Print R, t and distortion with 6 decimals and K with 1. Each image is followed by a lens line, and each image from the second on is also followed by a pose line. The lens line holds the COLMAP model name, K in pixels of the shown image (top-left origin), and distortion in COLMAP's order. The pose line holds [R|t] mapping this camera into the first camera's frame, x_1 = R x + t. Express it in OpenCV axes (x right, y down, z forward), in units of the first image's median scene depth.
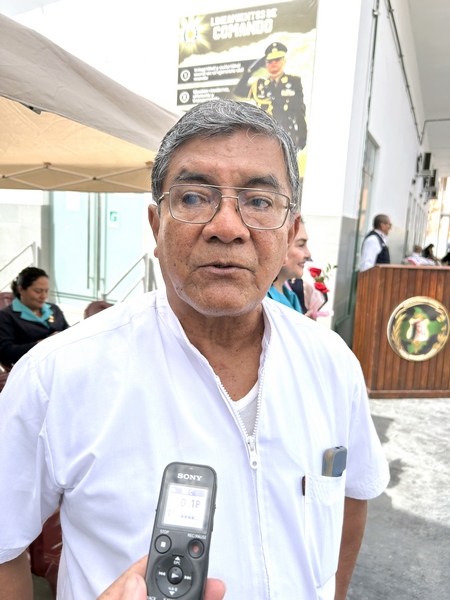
lens RADIAL K [[464.3, 0, 225.5], [0, 464.3, 299.9], [0, 0, 1]] dist [-0.010326, -0.001969]
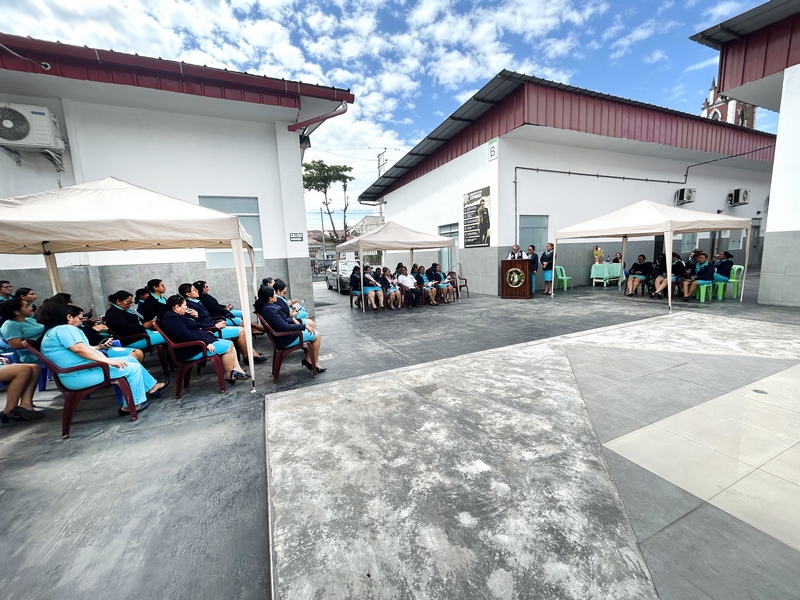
lens RADIAL K [[321.4, 0, 401.4], [0, 321.4, 296.3], [0, 0, 1]] dist [-0.000421, -0.000001]
pose [[0.746887, -0.005817, -0.664925, 1.280299], [-0.009168, 0.999777, -0.019044, 0.235343], [0.664888, 0.020320, 0.746667, -1.231883]]
